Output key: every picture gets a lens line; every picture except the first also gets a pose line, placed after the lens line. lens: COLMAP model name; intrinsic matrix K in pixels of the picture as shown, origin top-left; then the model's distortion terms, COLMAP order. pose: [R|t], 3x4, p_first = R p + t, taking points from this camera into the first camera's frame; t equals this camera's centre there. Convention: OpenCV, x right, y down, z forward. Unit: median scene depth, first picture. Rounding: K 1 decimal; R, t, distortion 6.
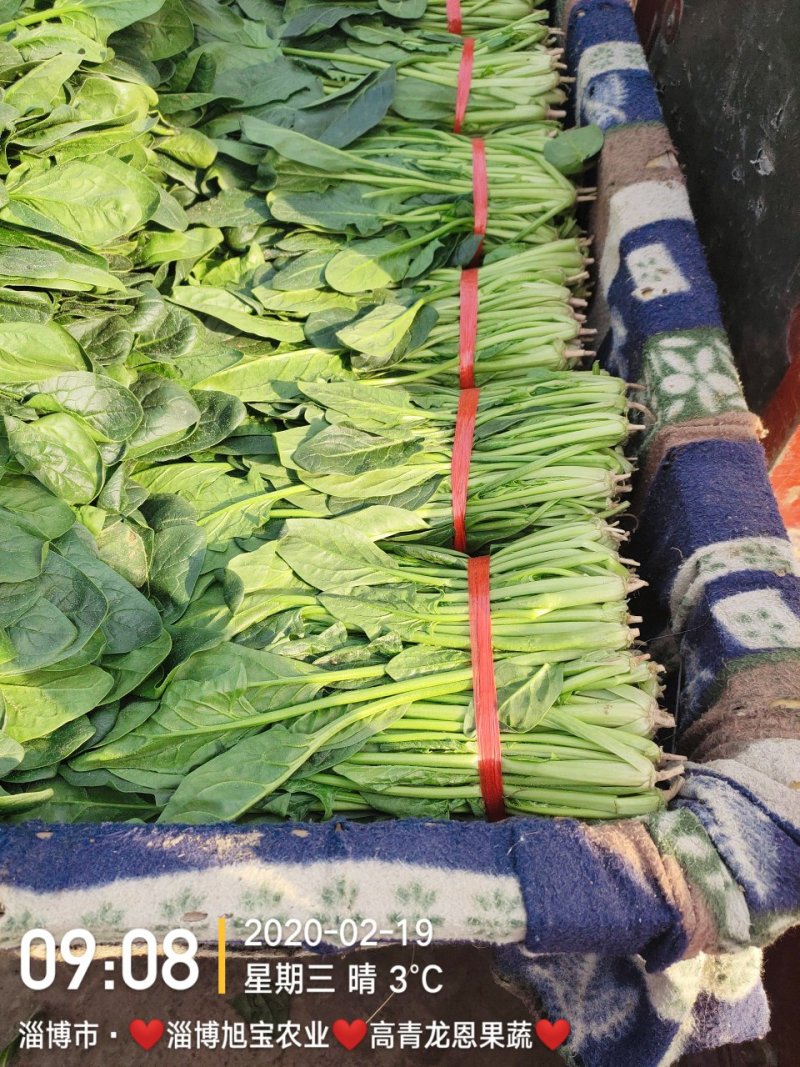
lens RADIAL K [[725.4, 0, 400.0], [0, 725.4, 533.5], [0, 0, 1]] dist [0.021314, -0.058548]
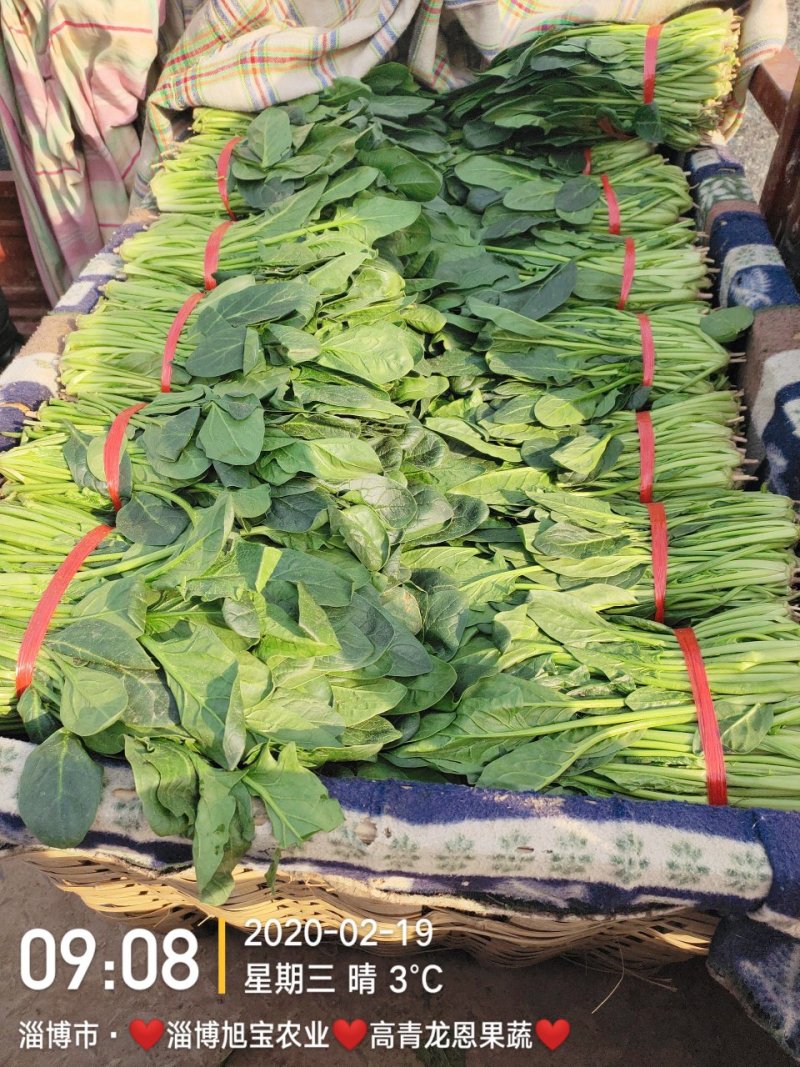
lens RADIAL K [[725.4, 0, 400.0], [0, 725.4, 533.5], [0, 0, 1]] dist [0.021314, -0.058548]
pose [[0.994373, 0.041587, -0.097436, -0.210293], [-0.059008, 0.981269, -0.183384, 0.106208], [0.087984, 0.188101, 0.978201, -0.246001]]
